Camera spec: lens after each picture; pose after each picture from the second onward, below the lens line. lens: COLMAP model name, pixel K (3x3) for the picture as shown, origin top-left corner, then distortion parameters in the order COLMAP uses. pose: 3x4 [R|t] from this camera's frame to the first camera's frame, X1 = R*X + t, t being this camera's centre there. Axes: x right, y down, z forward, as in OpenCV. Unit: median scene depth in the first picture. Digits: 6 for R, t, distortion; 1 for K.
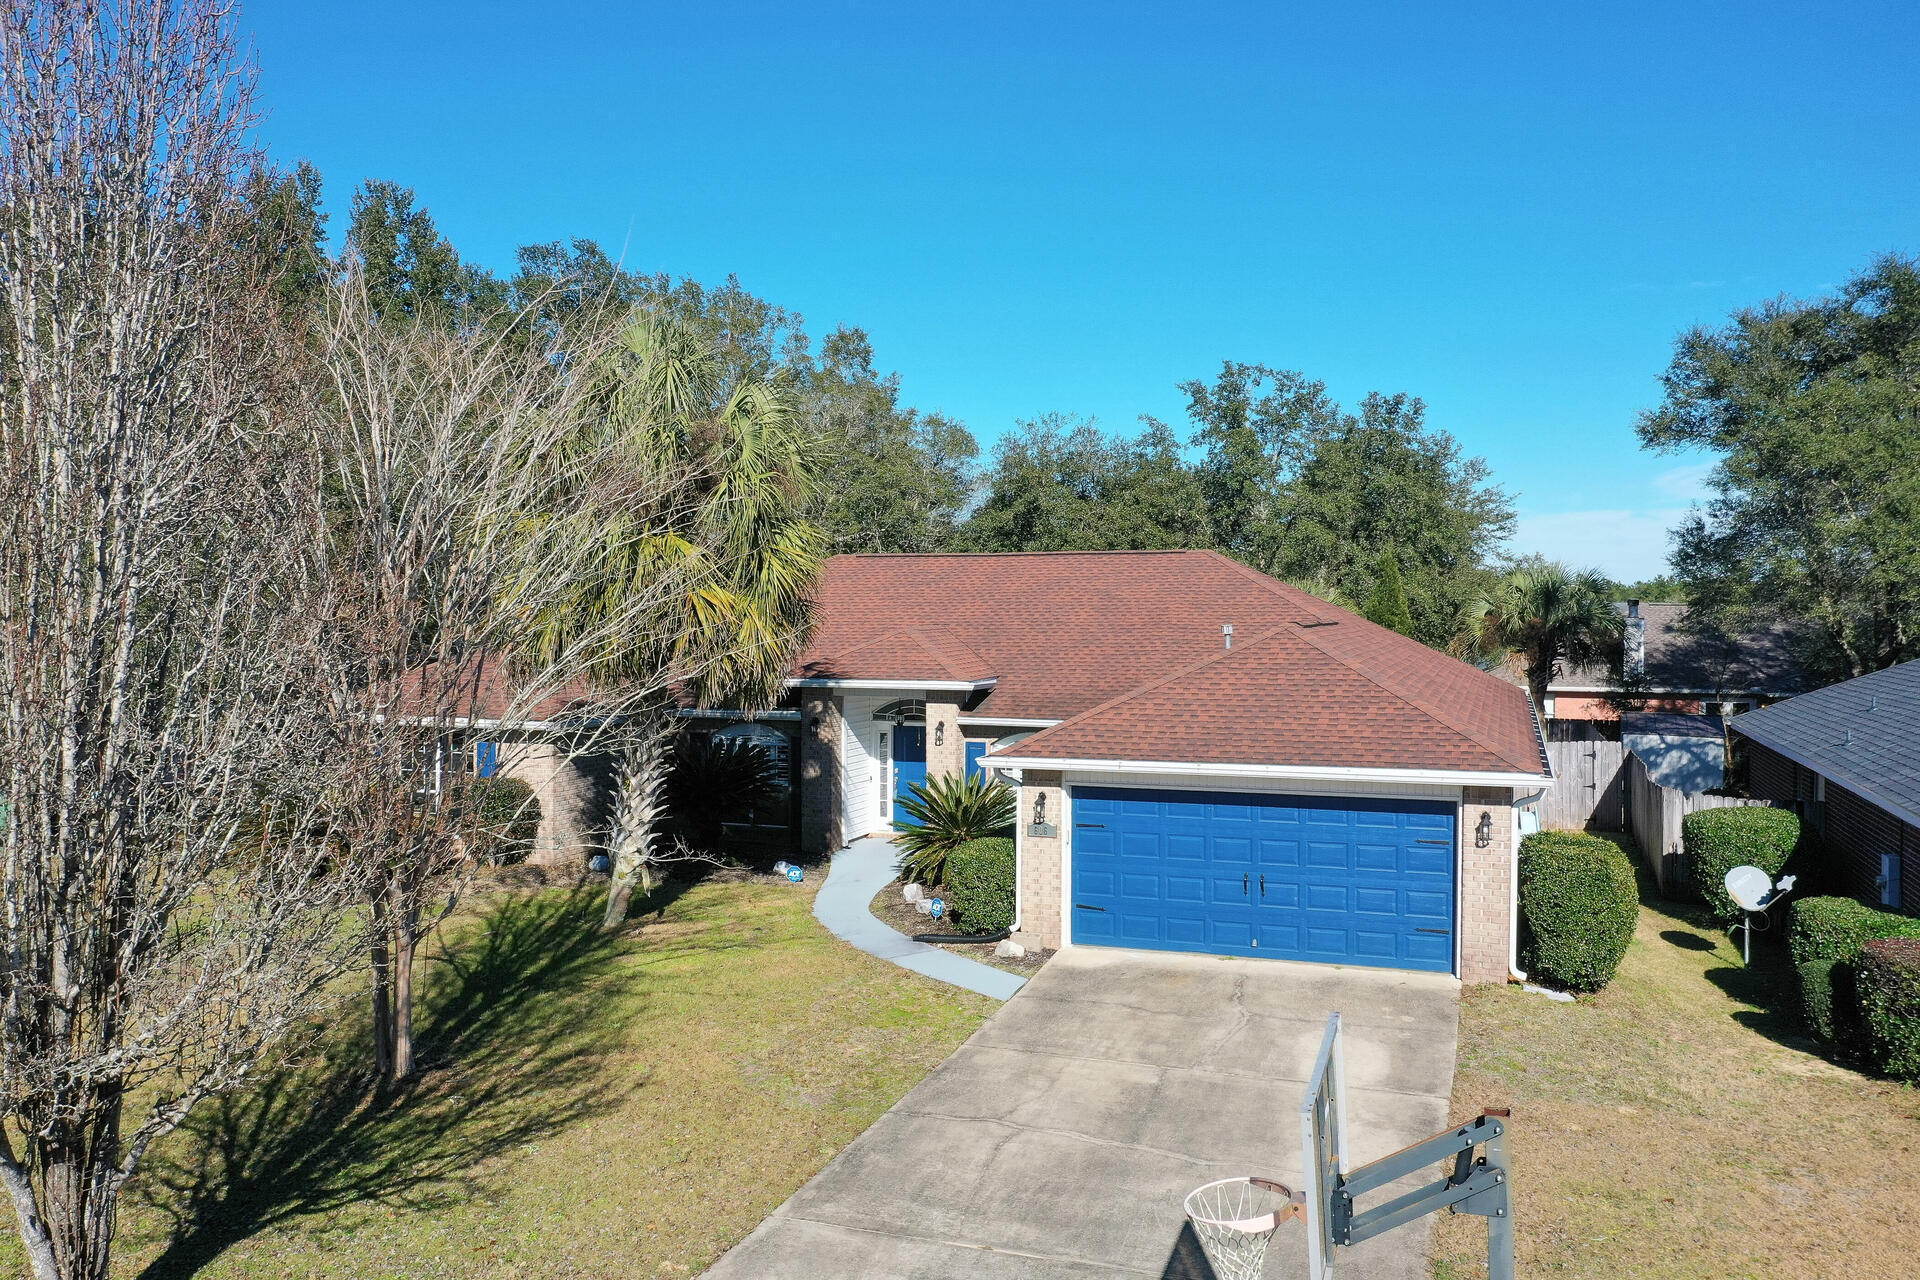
lens RADIAL K [[1520.0, 0, 960.0], [0, 1520.0, 640.0], [0, 0, 1]] dist [-0.006495, -0.007458]
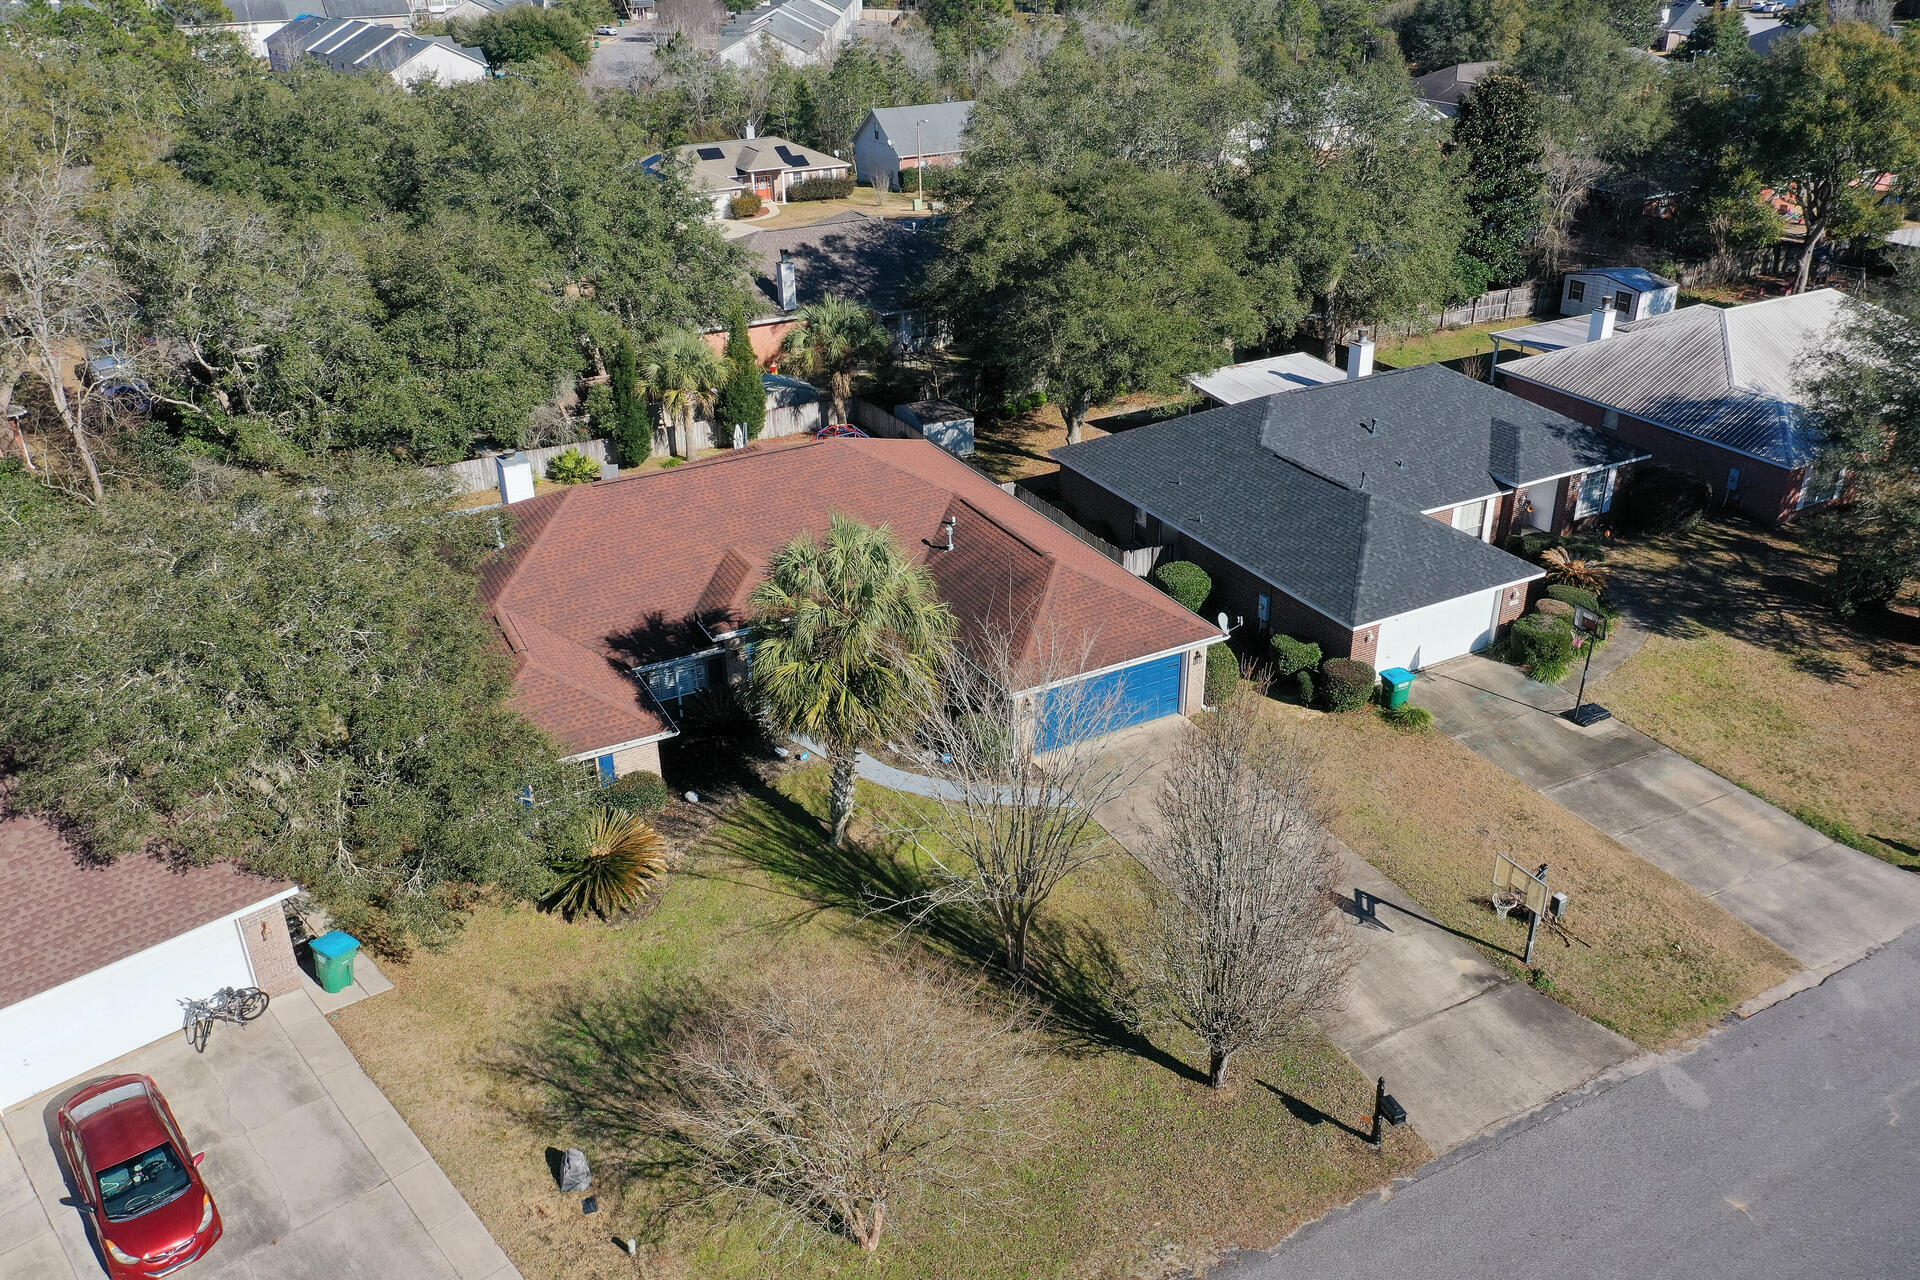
lens RADIAL K [[1520.0, 0, 960.0], [0, 1520.0, 640.0], [0, 0, 1]] dist [-0.006495, -0.007458]
pose [[0.665430, -0.349647, 0.659507, -1.320534], [0.026886, 0.894166, 0.446928, -0.881163], [-0.745976, -0.279668, 0.604406, -0.131459]]
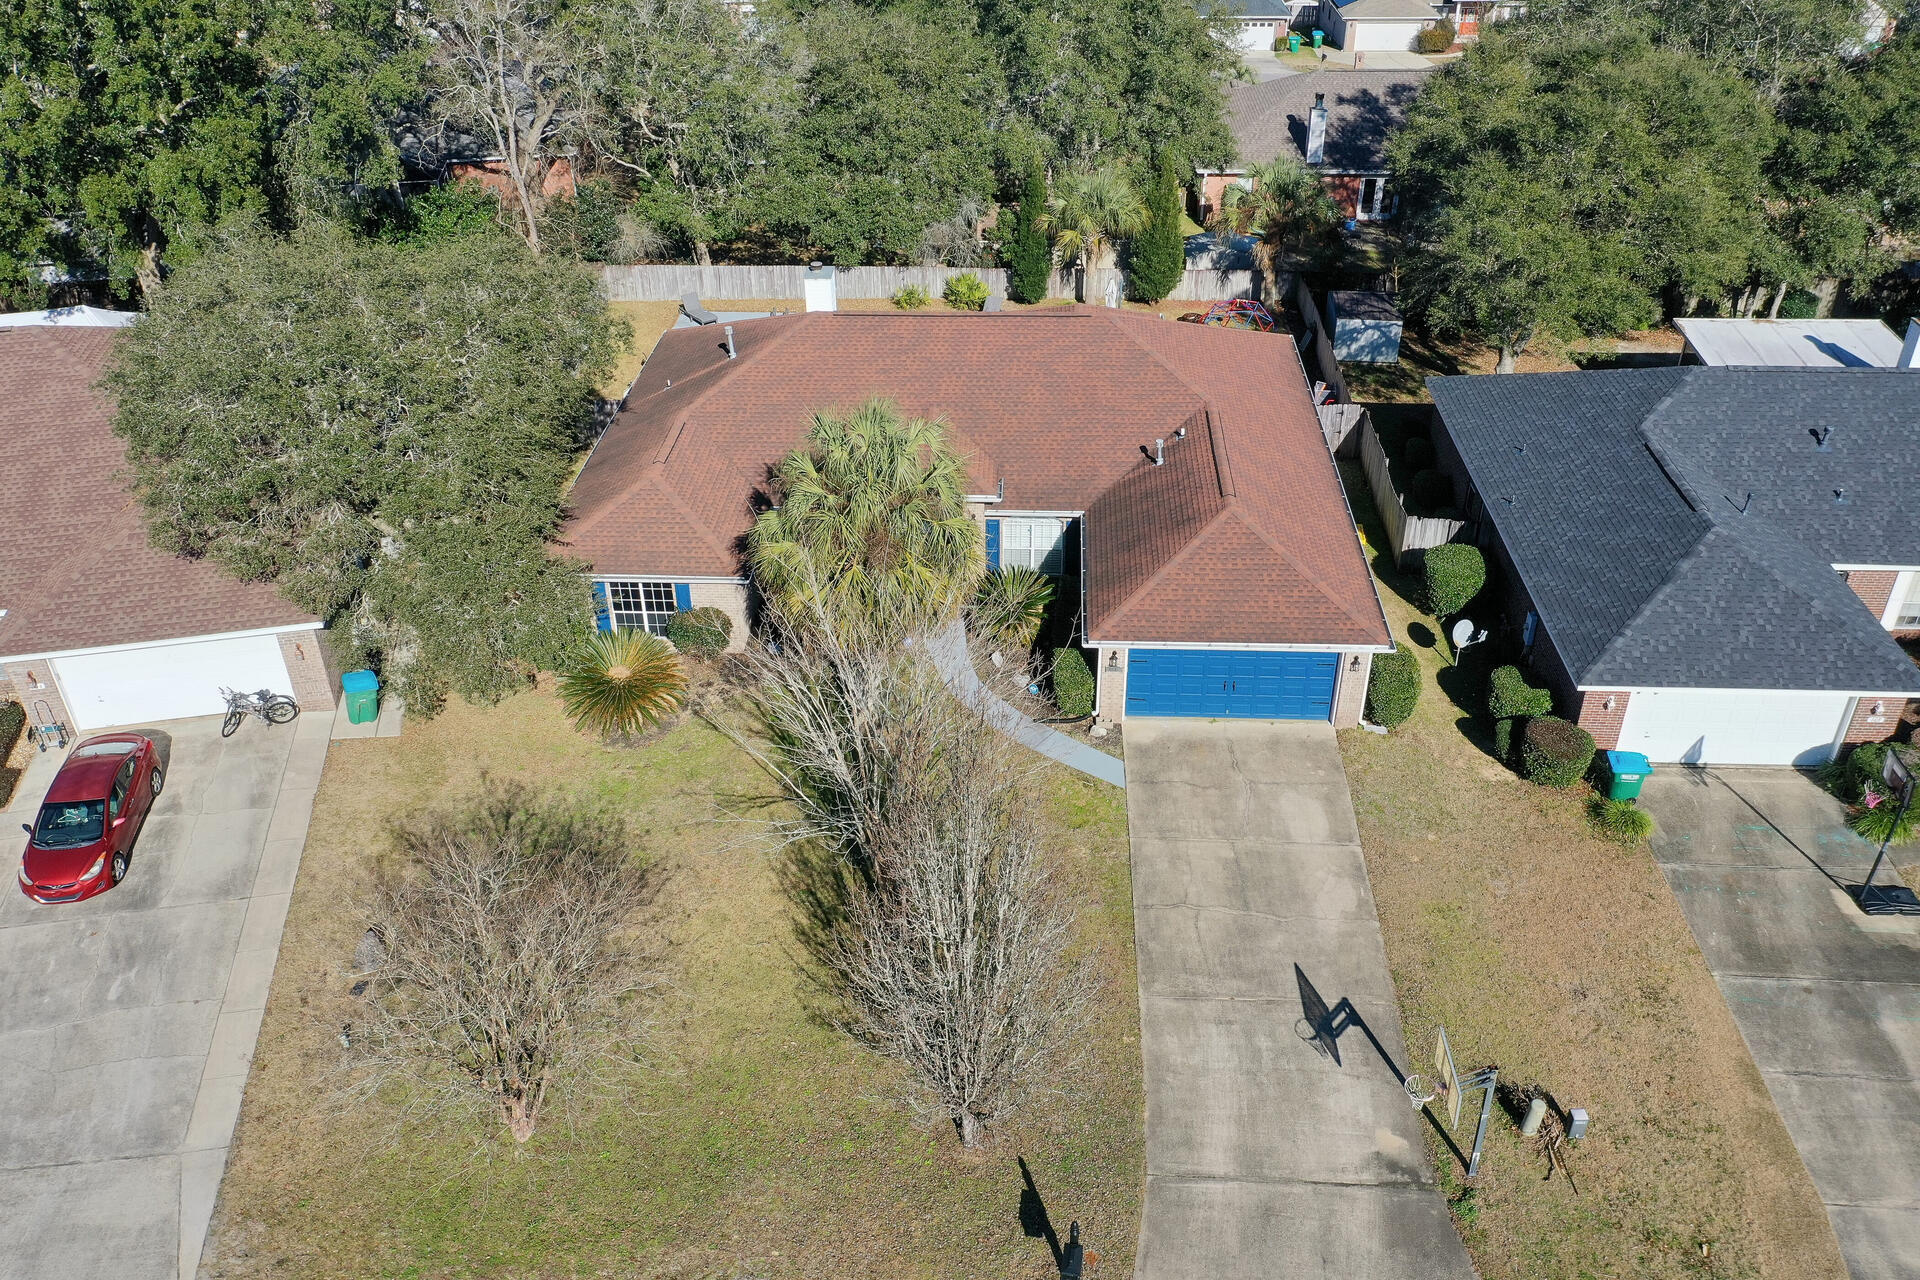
lens RADIAL K [[1520.0, 0, 960.0], [0, 1520.0, 640.0], [0, 0, 1]] dist [-0.006495, -0.007458]
pose [[0.958375, -0.171534, 0.228241, -0.521679], [0.024632, 0.846100, 0.532455, -0.859890], [-0.284448, -0.504670, 0.815106, -0.379184]]
